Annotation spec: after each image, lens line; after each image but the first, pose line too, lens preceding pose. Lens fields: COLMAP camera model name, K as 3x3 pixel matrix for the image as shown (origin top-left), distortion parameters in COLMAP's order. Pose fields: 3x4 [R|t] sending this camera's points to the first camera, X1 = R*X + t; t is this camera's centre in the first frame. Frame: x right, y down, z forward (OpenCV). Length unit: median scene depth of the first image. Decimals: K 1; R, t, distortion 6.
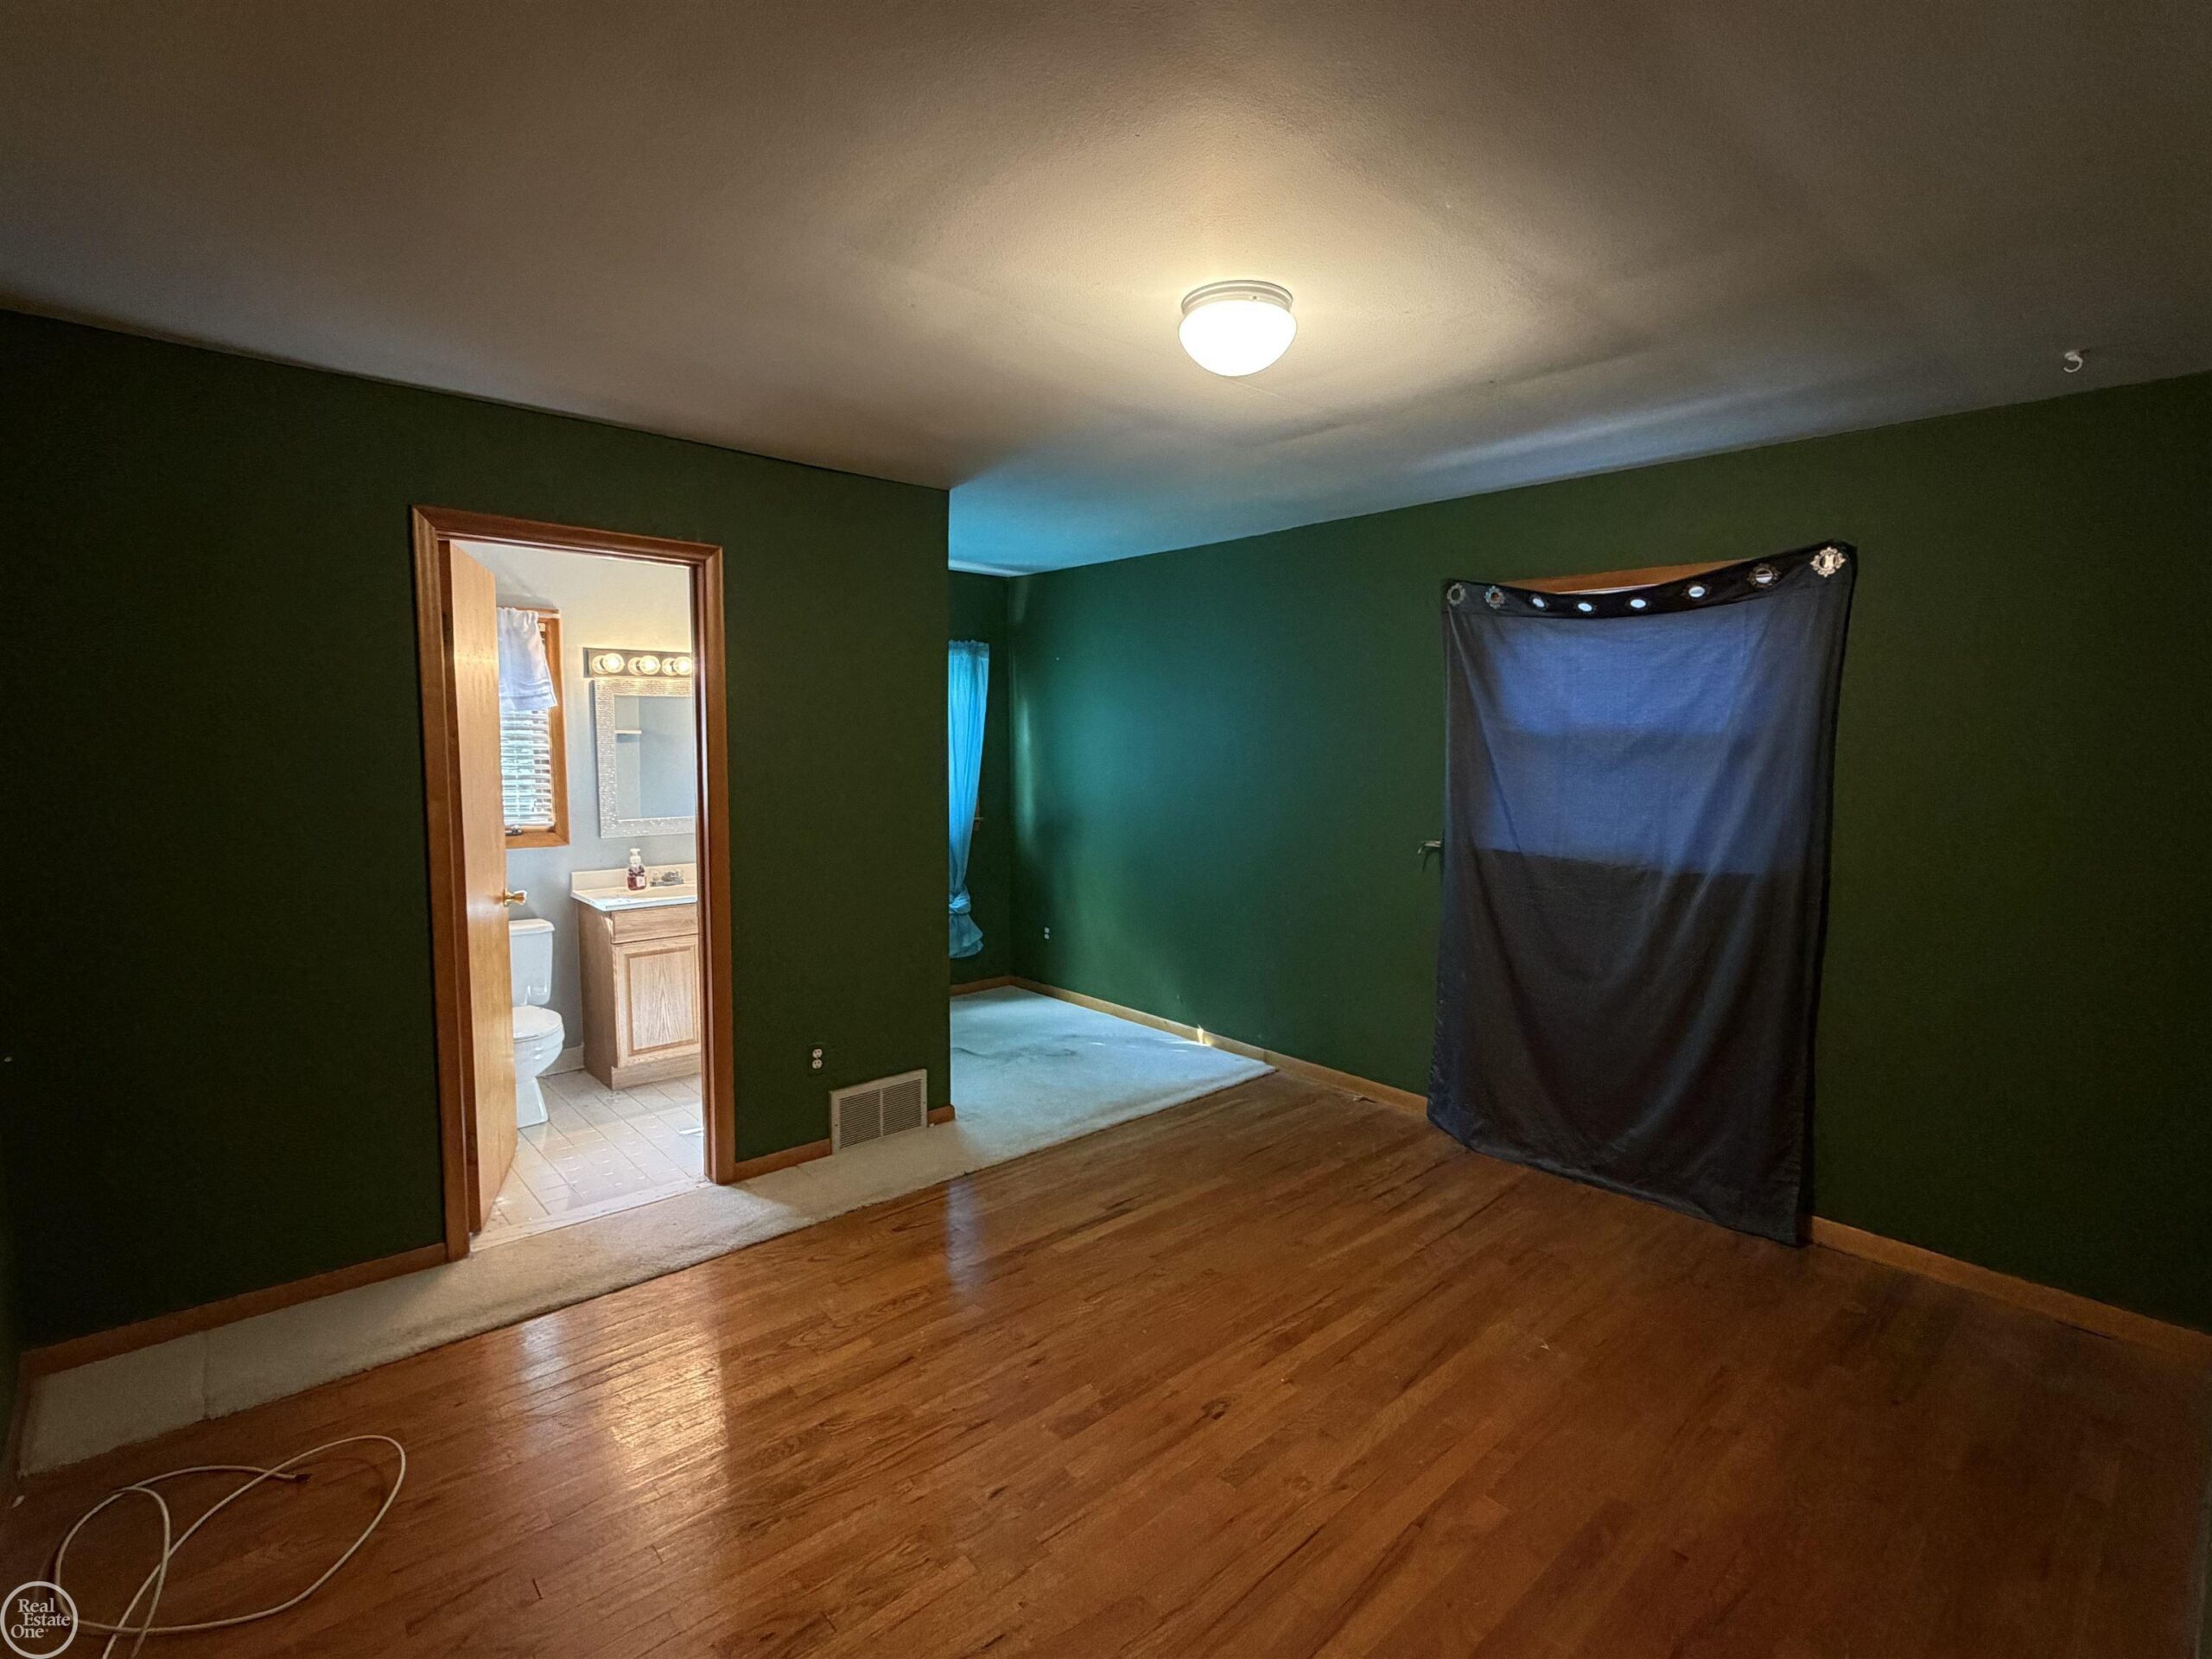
lens RADIAL K [[1054.5, 0, 1106.0], [0, 1054.5, 829.5], [0, 0, 1]] dist [0.000106, 0.000213]
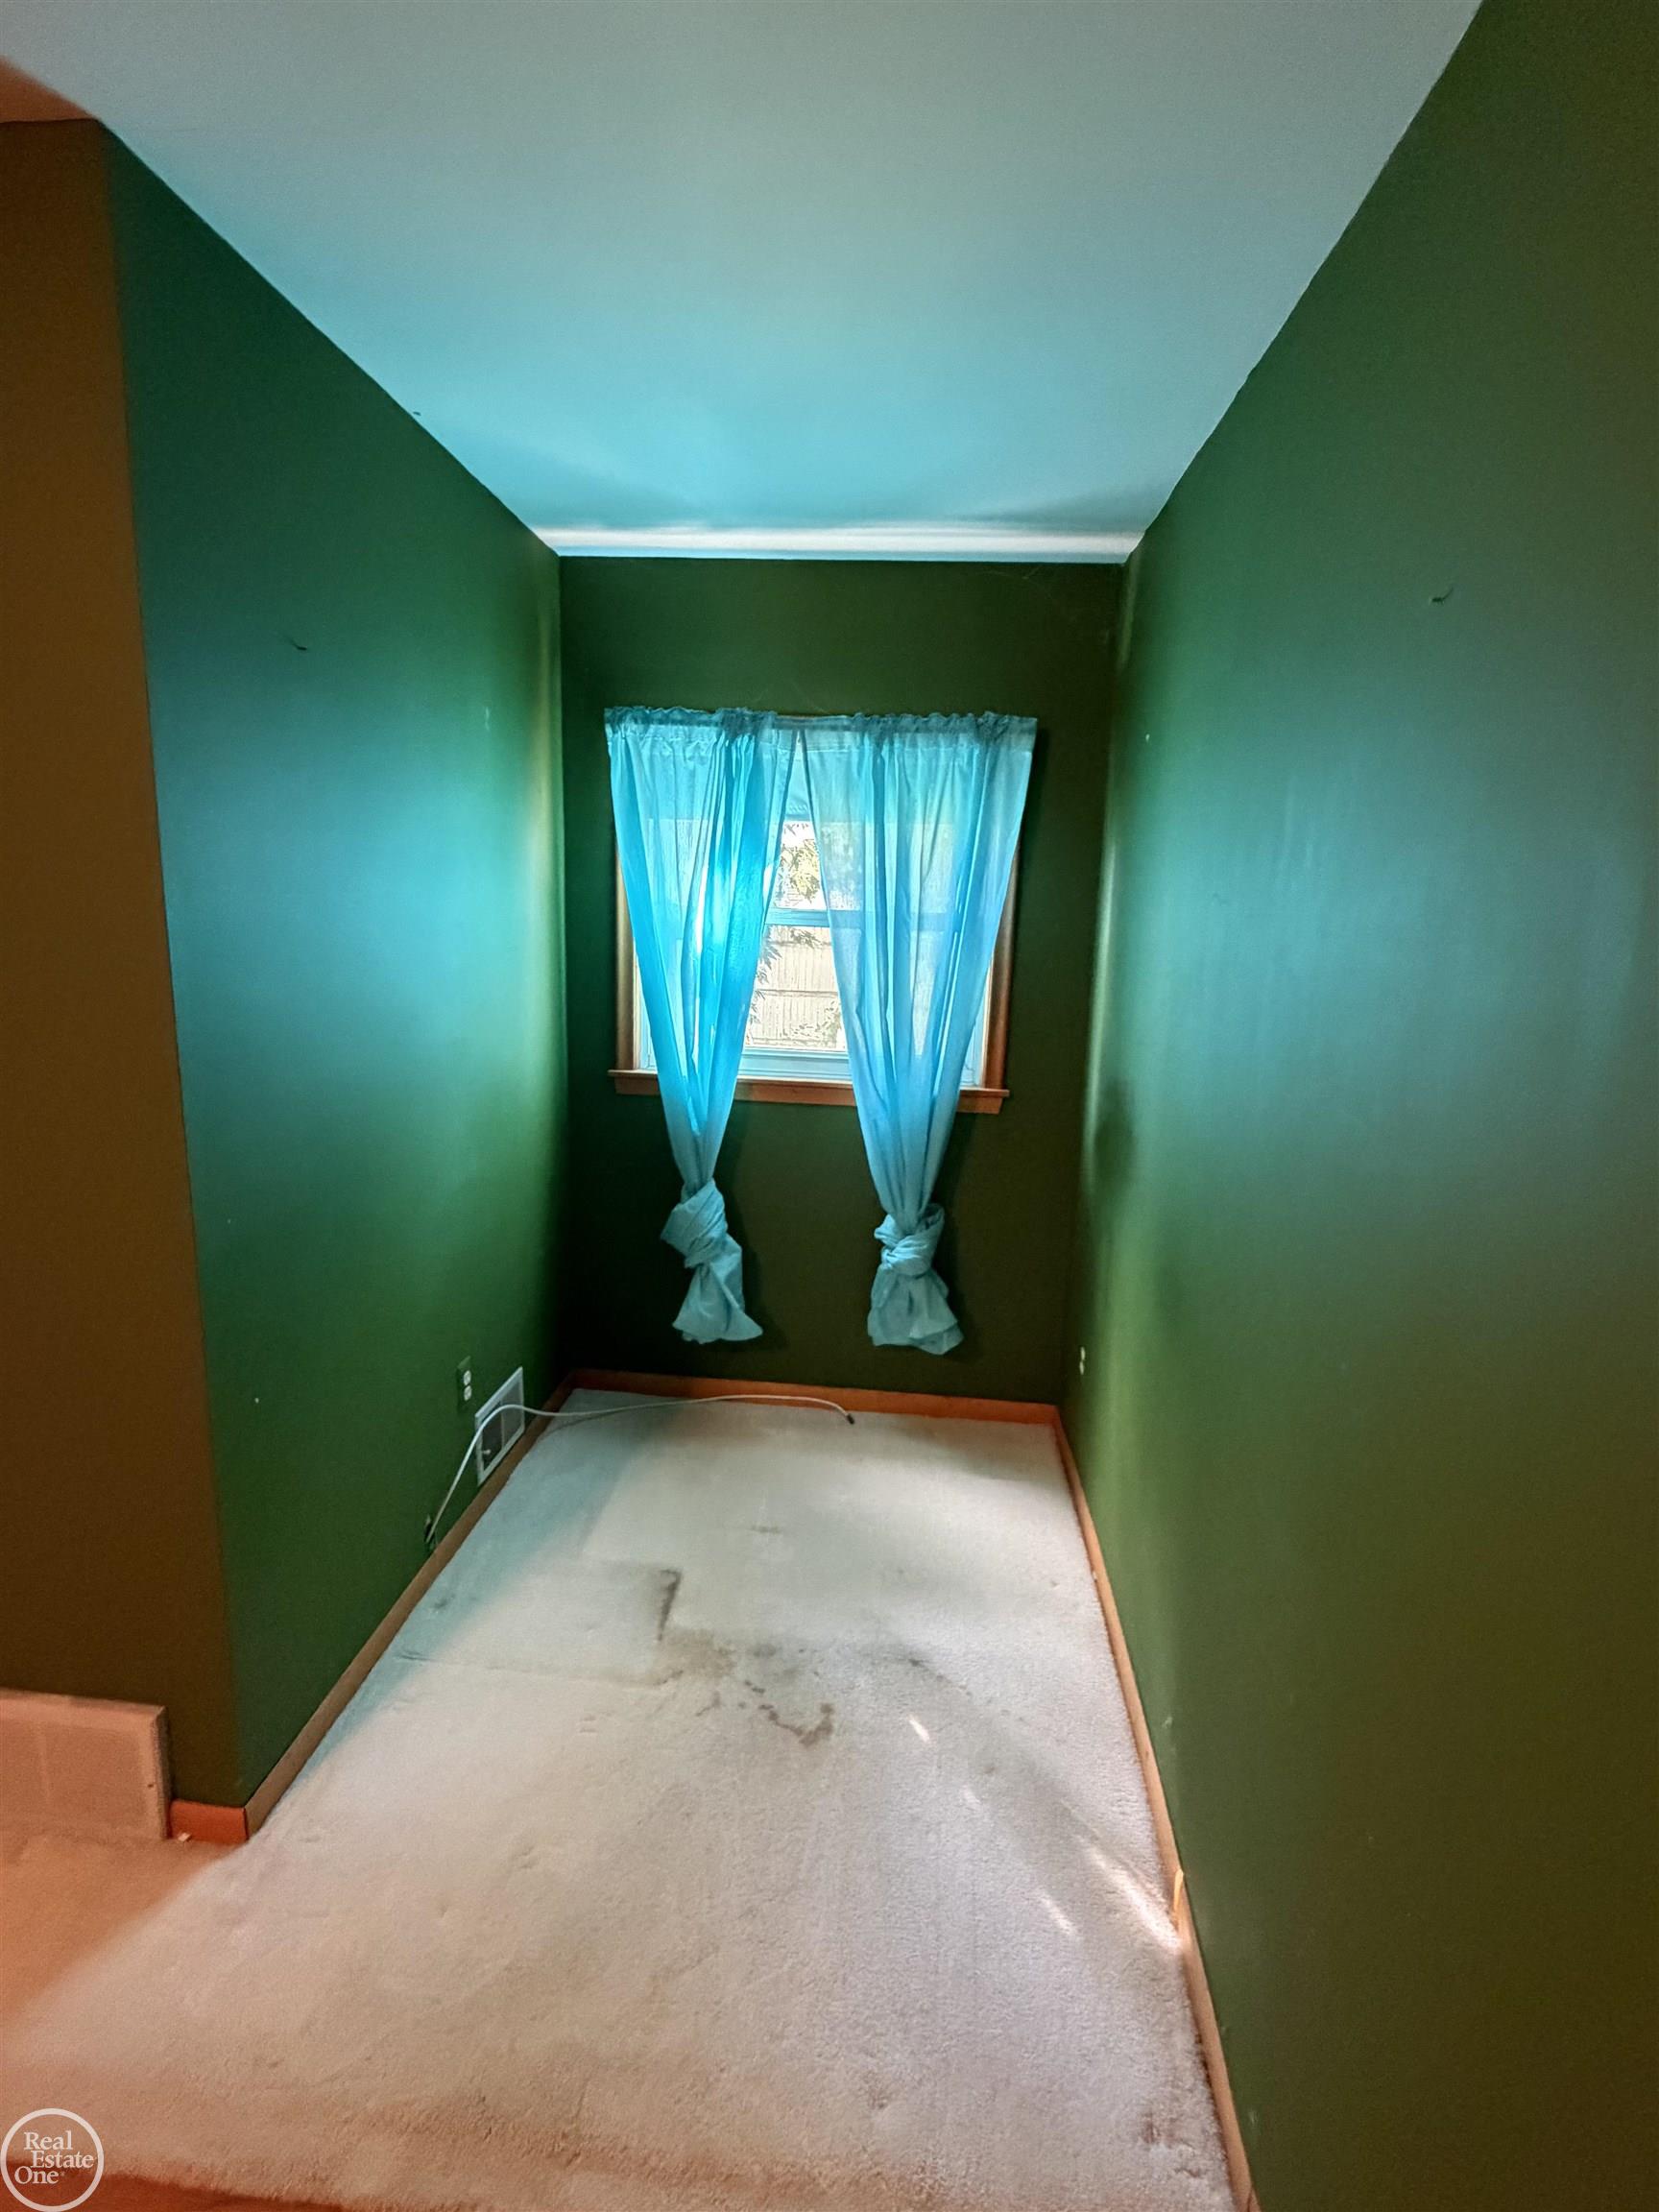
lens RADIAL K [[1054.5, 0, 829.5], [0, 1054.5, 1106.0], [0, 0, 1]] dist [0.000106, 0.000213]
pose [[0.687472, 0.154566, -0.709571, 0.184292], [-0.096585, 0.987868, 0.121609, -0.057570], [0.719759, -0.015069, 0.694060, 0.628410]]
